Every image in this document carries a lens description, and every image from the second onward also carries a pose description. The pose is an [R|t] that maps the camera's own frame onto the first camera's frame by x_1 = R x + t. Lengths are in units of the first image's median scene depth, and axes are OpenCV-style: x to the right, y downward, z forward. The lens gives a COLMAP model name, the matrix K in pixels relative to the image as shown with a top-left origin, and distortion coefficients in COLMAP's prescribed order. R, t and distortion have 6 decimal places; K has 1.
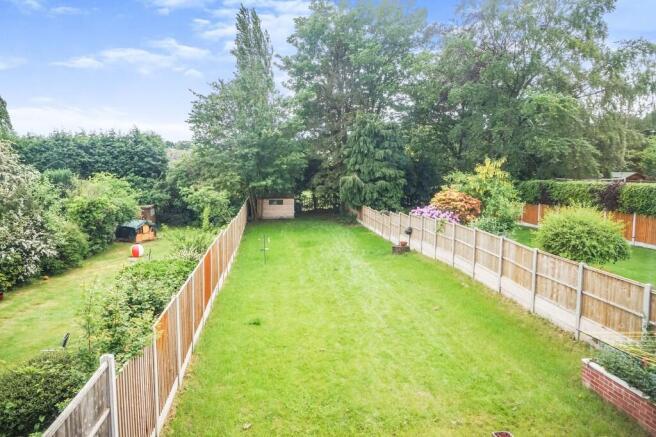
lens RADIAL K [[501.7, 0, 328.0], [0, 501.7, 218.5], [0, 0, 1]] dist [0.000995, 0.041795]
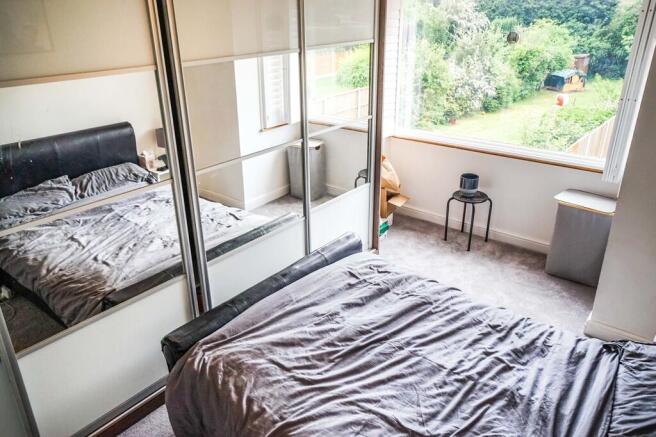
lens RADIAL K [[488.9, 0, 328.1], [0, 488.9, 209.6], [0, 0, 1]] dist [0.049016, 0.002701]
pose [[0.696533, 0.261021, -0.668363, 0.033926], [-0.065175, 0.950650, 0.303343, -0.000580], [0.714558, -0.167728, 0.679171, -0.095849]]
